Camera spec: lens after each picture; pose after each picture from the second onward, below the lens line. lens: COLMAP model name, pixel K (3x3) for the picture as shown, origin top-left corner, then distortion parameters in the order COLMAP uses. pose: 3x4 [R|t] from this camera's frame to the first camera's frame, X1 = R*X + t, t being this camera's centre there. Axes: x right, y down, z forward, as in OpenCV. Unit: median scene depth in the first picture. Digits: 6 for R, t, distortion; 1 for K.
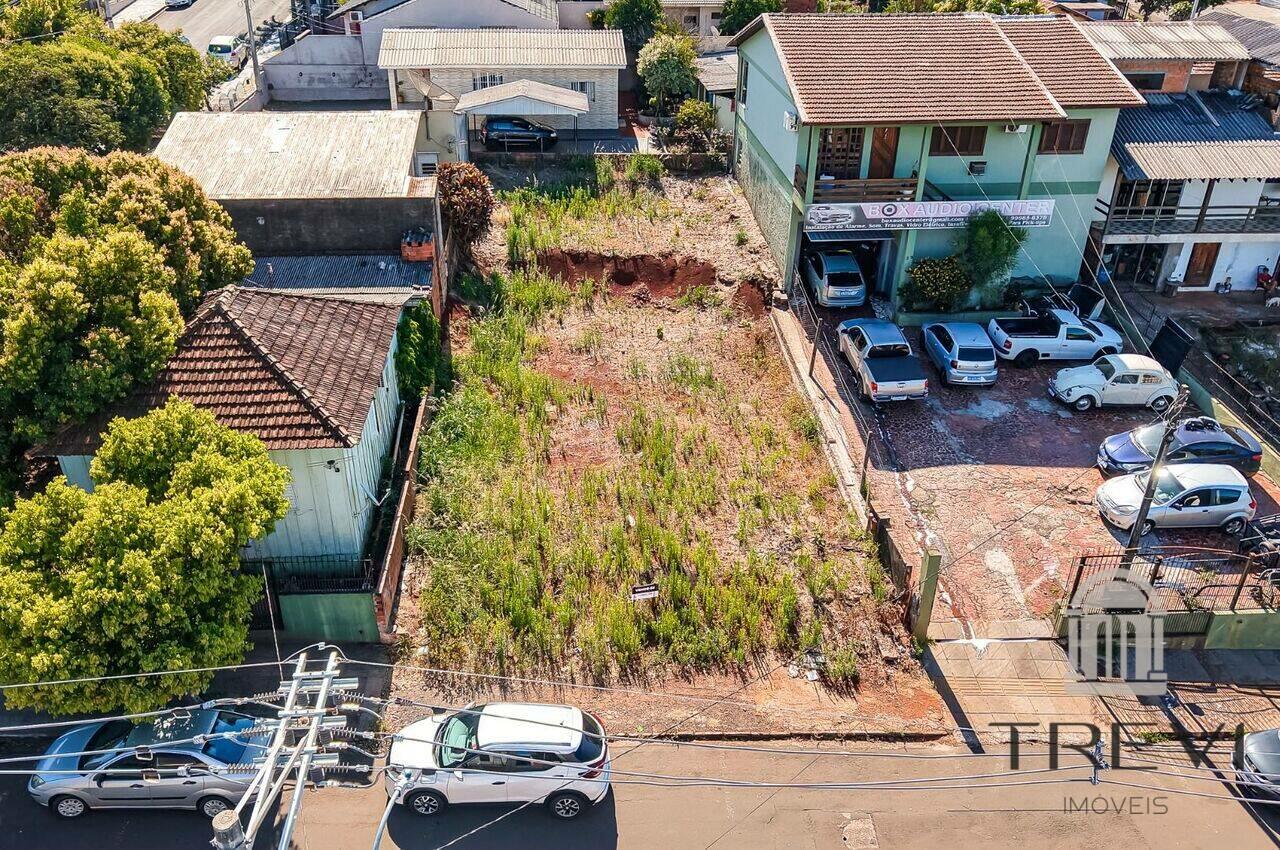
lens RADIAL K [[1009.2, 0, 640.3], [0, 1009.2, 442.6], [0, 0, 1]] dist [0.065350, -0.098341]
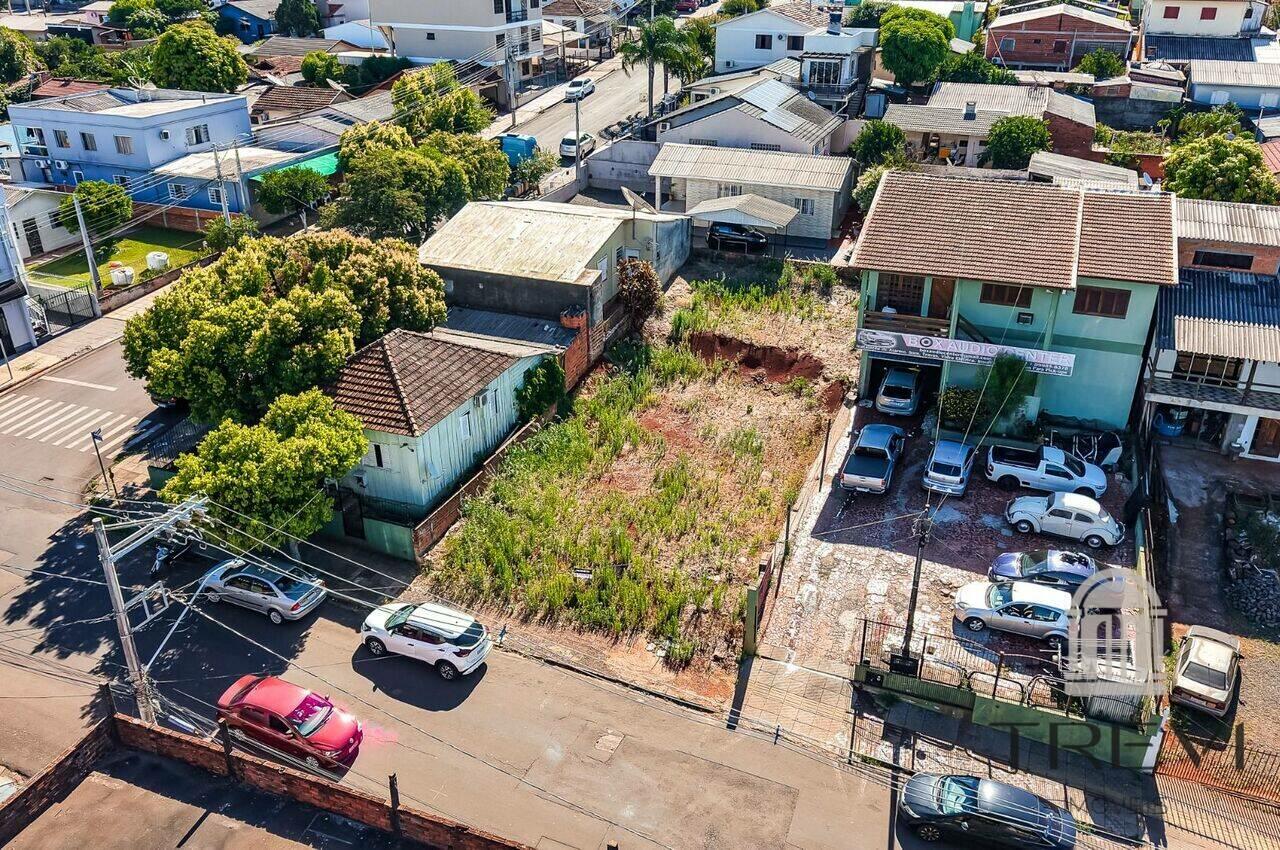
lens RADIAL K [[1031.3, 0, 678.3], [0, 1031.3, 462.2], [0, 0, 1]] dist [0.022376, -0.007129]
pose [[0.912599, 0.191484, -0.361243, 0.484330], [-0.204931, 0.978776, 0.001107, -0.030671], [0.353788, 0.073019, 0.932471, -0.270485]]
